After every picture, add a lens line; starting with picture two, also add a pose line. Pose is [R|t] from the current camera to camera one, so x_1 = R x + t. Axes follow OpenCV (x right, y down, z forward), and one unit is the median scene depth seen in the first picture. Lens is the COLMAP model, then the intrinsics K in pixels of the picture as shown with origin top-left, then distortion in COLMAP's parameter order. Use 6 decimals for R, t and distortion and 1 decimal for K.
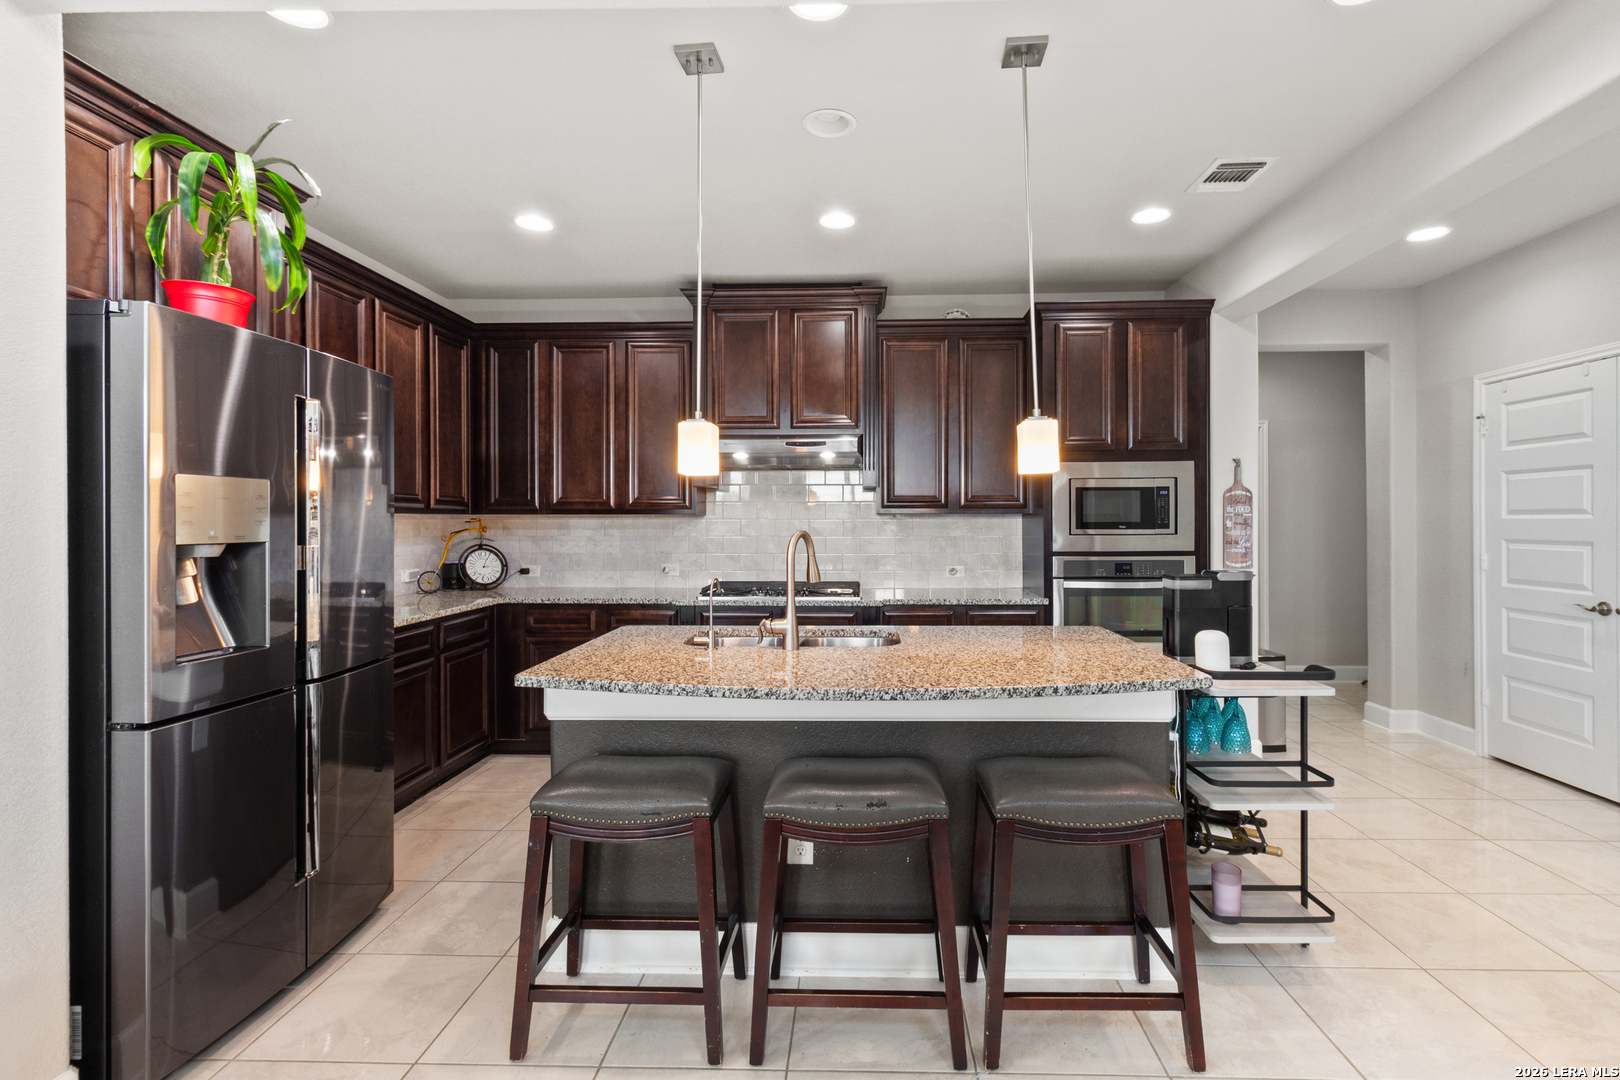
lens RADIAL K [[758.0, 0, 836.8], [0, 758.0, 526.9], [0, 0, 1]] dist [0.005455, 0.001248]
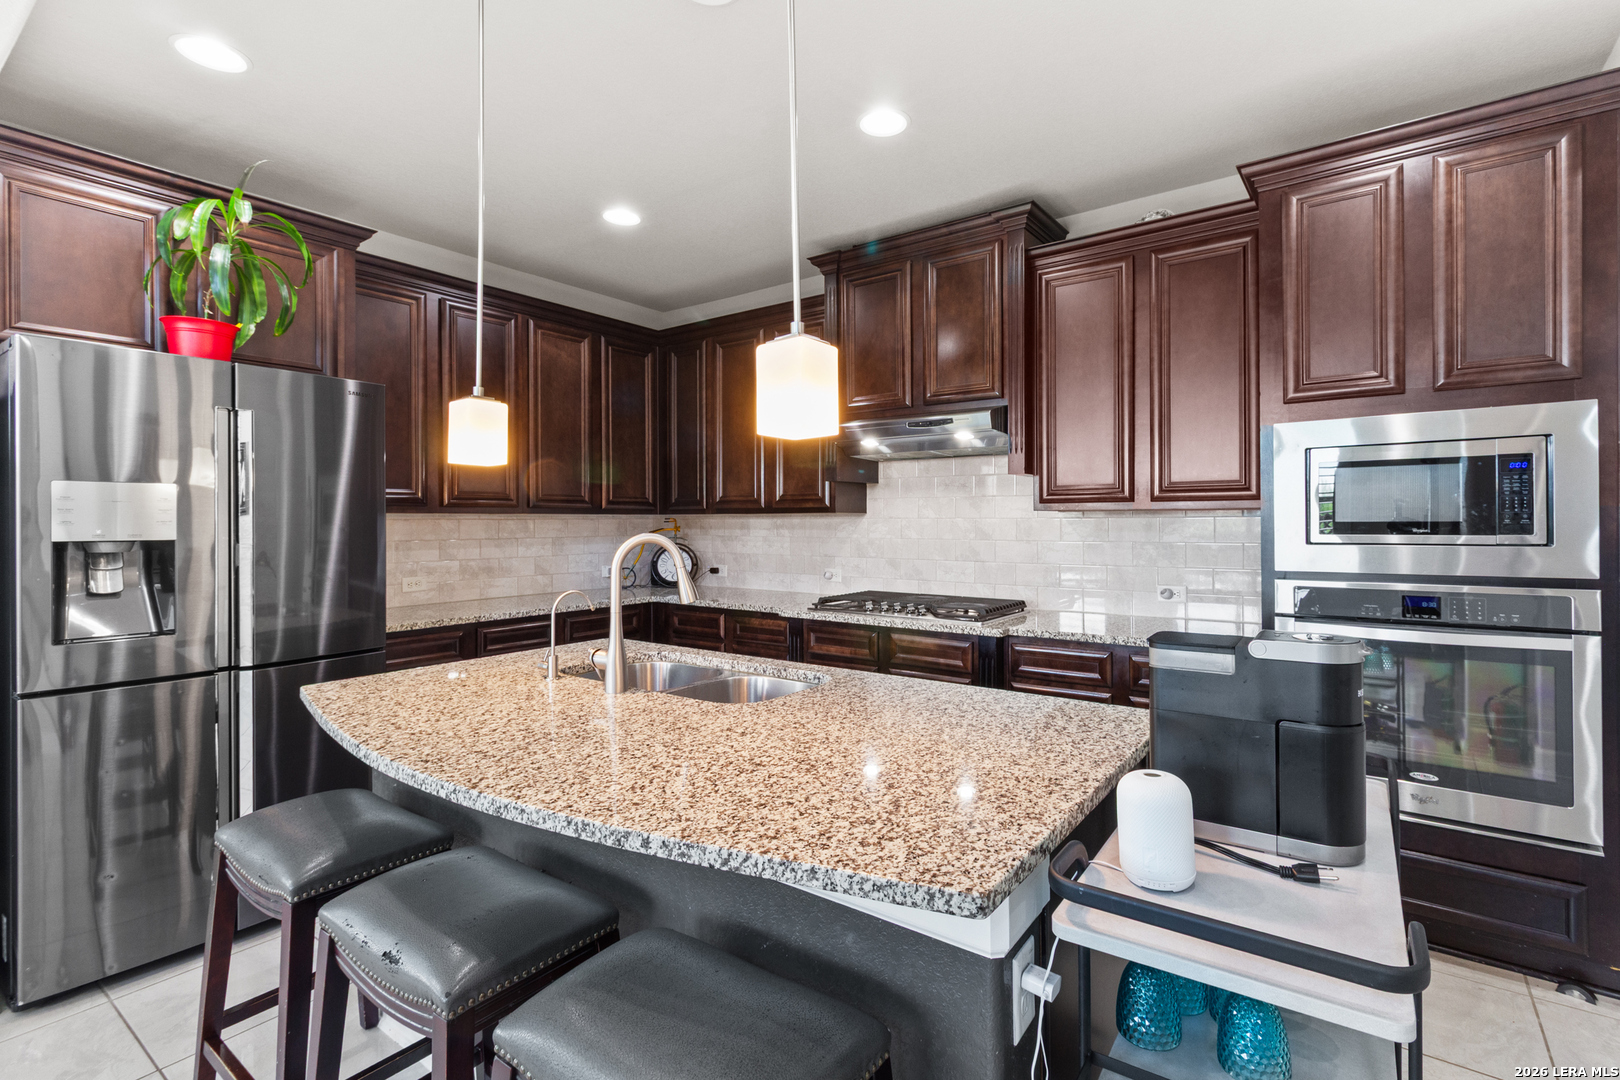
lens RADIAL K [[758.0, 0, 813.5], [0, 758.0, 524.9], [0, 0, 1]] dist [0.005455, 0.001248]
pose [[0.828126, 0.002377, -0.560537, 0.292333], [-0.003267, 0.999994, -0.000587, -0.002325], [0.560532, 0.002317, 0.828129, 0.268907]]
